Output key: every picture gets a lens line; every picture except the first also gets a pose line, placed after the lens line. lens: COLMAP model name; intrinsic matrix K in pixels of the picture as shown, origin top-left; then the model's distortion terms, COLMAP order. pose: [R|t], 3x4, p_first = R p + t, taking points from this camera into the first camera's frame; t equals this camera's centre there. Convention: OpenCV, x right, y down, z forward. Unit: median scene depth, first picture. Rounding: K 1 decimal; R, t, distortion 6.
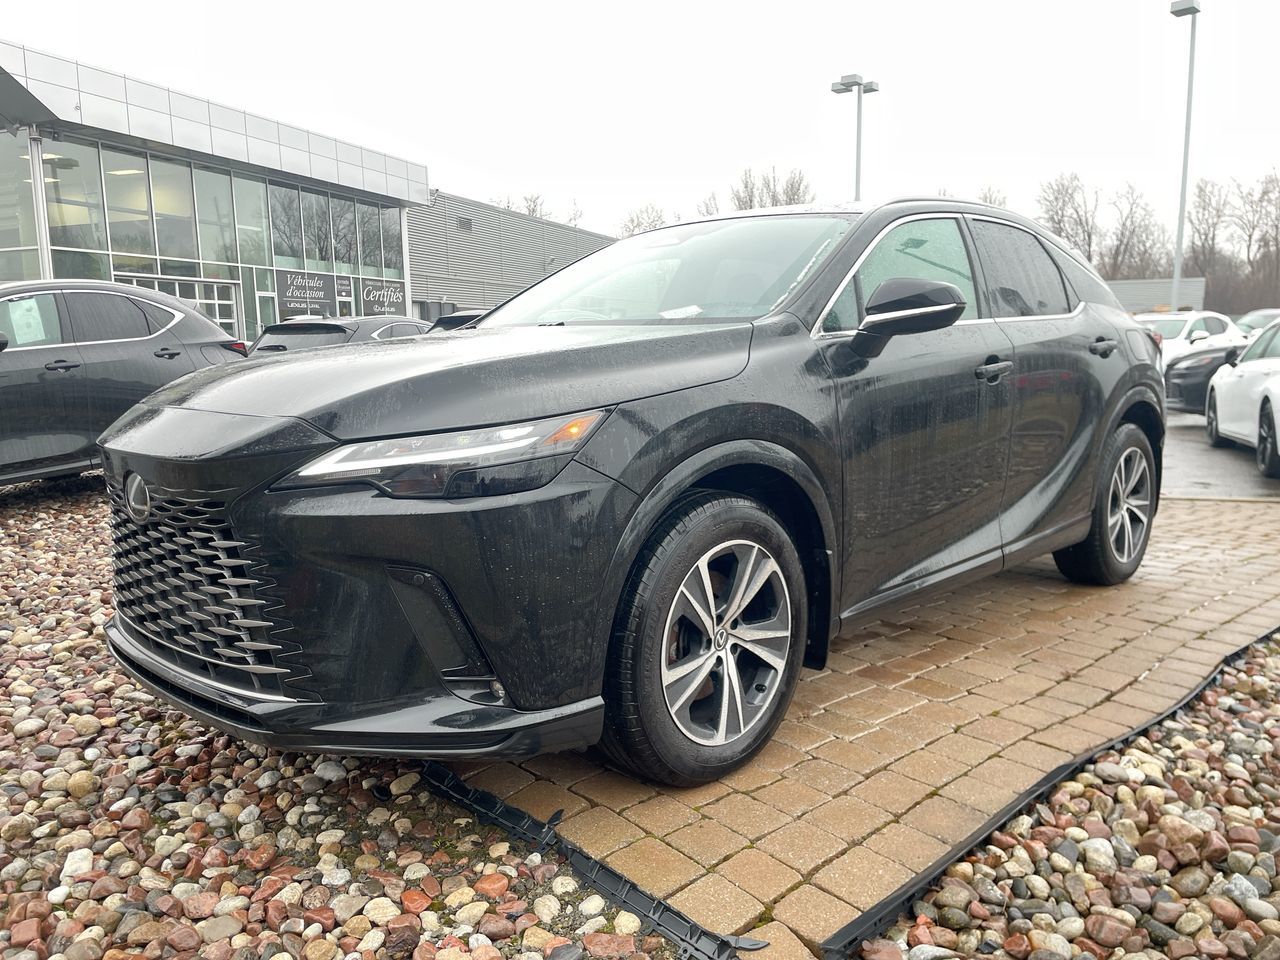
lens RADIAL K [[955.2, 0, 620.7], [0, 955.2, 483.6], [0, 0, 1]] dist [0.096246, -0.122007]
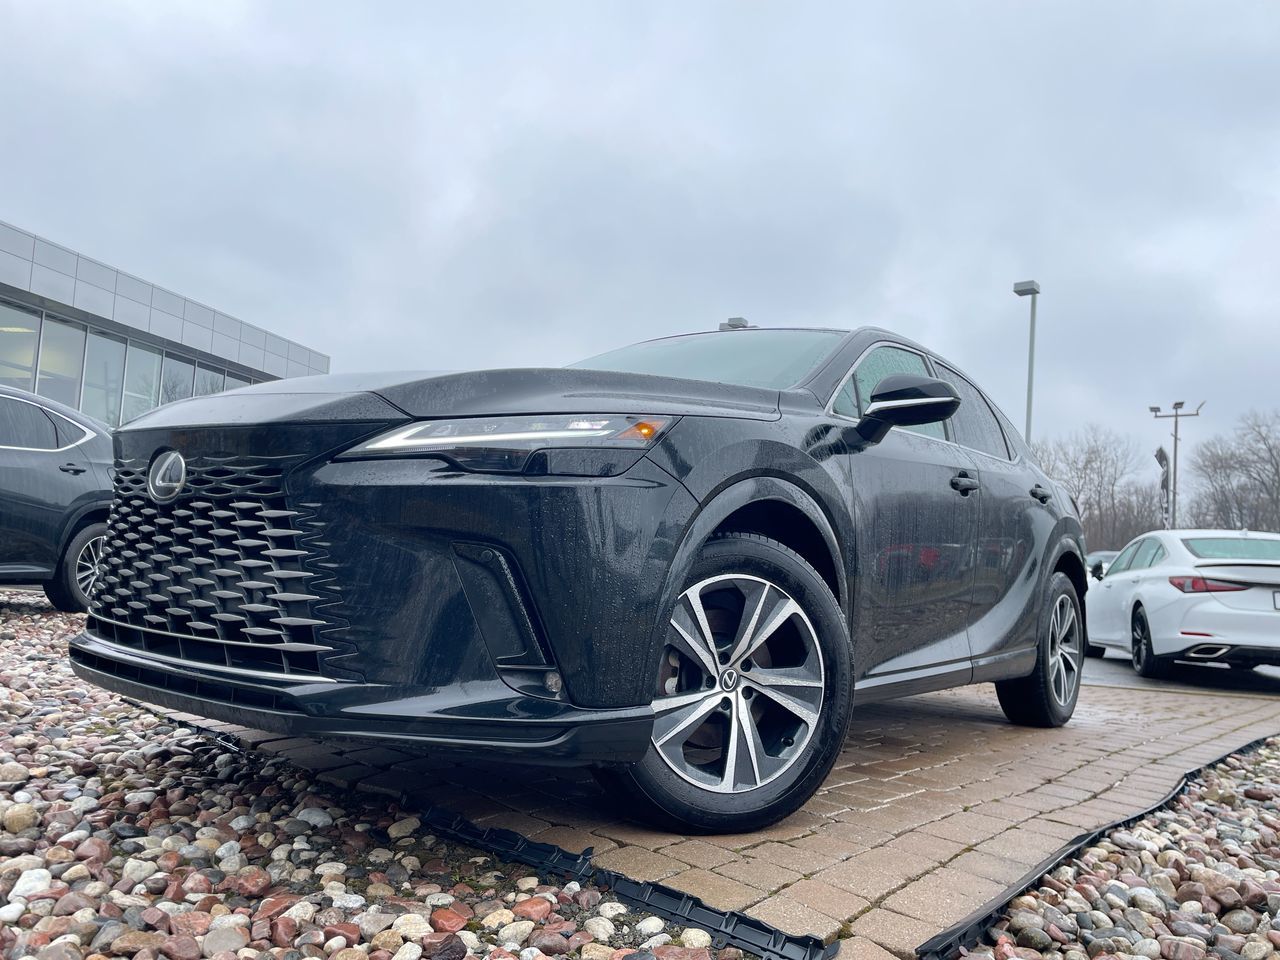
lens RADIAL K [[955.2, 0, 620.7], [0, 955.2, 483.6], [0, 0, 1]] dist [0.096246, -0.122007]
pose [[0.988528, 0.085145, 0.124748, -0.169627], [-0.055357, 0.972725, -0.225258, 0.196419], [-0.140525, 0.215768, 0.966280, 0.029687]]
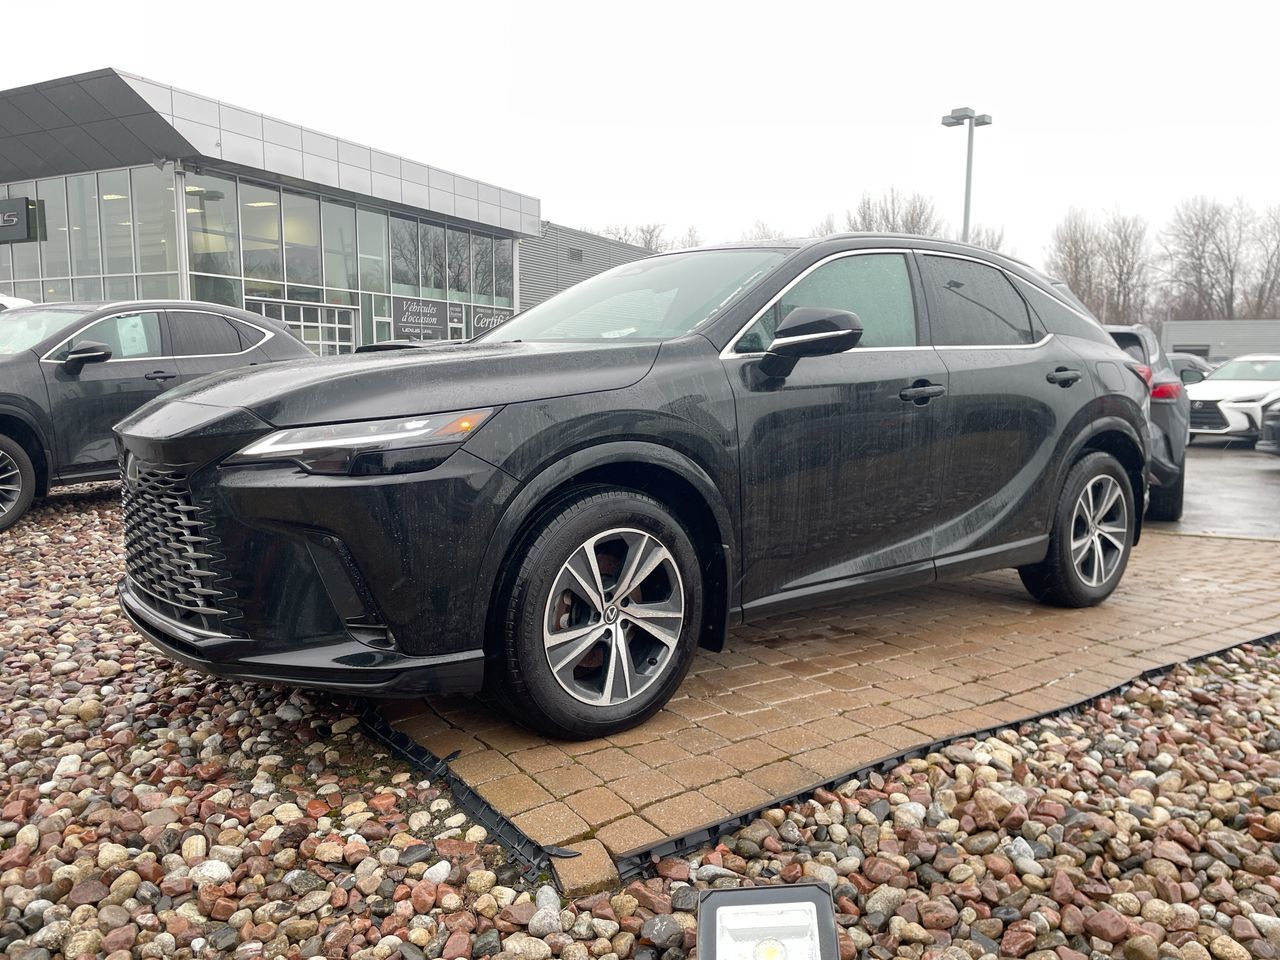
lens RADIAL K [[957.2, 0, 624.4], [0, 957.2, 482.0], [0, 0, 1]] dist [0.096825, -0.121056]
pose [[0.993033, 0.035896, -0.112235, 0.244297], [-0.039495, 0.998769, -0.030013, 0.037926], [0.111019, 0.034237, 0.993228, -0.146812]]
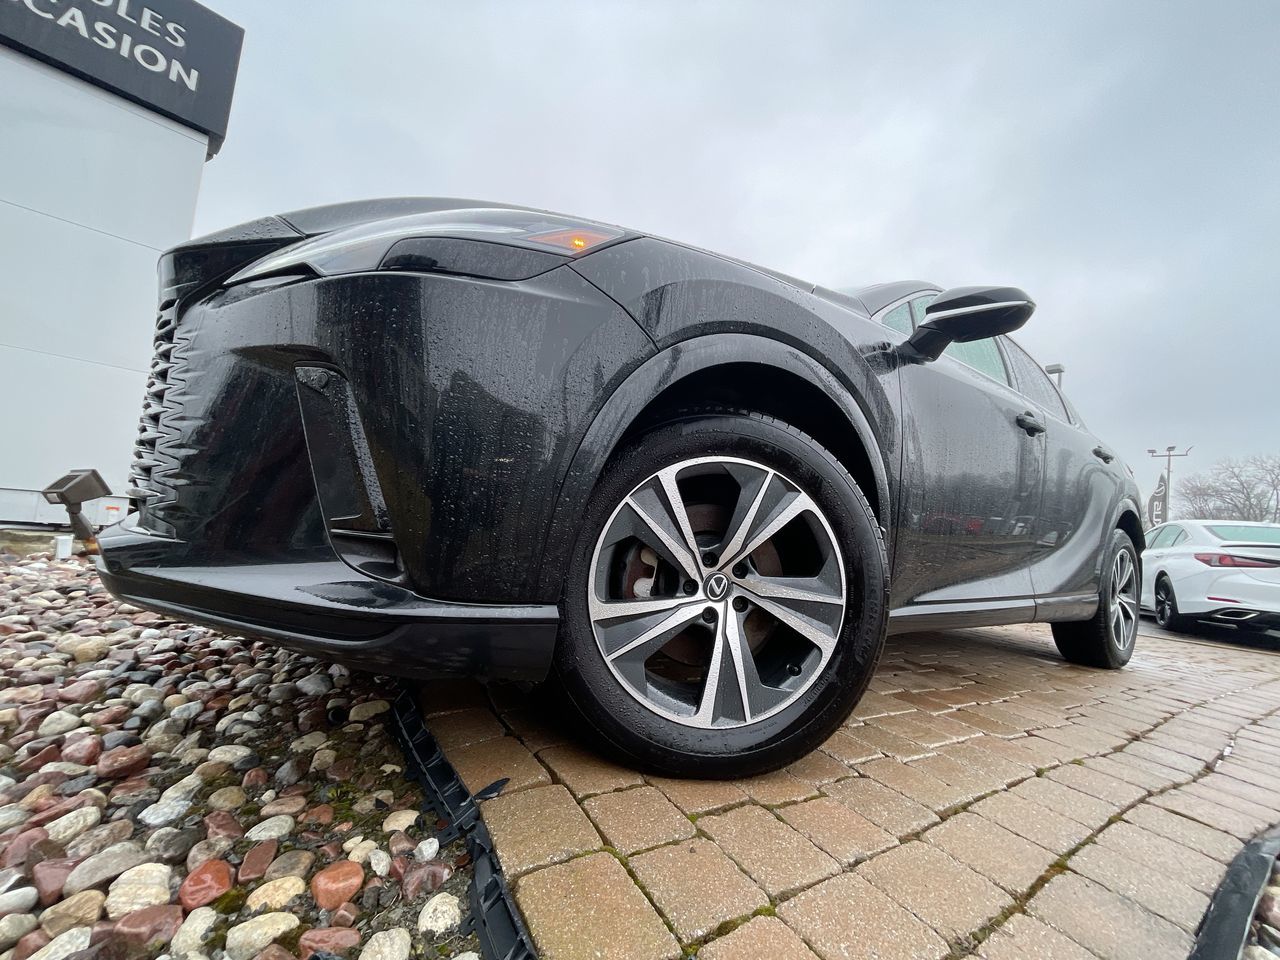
lens RADIAL K [[503.3, 0, 643.4], [0, 503.3, 477.1], [0, 0, 1]] dist [0.013542, -0.009111]
pose [[0.981621, 0.112565, -0.154107, 0.068367], [-0.145831, 0.963321, -0.225267, 0.180425], [0.123097, 0.243600, 0.962032, 0.559692]]
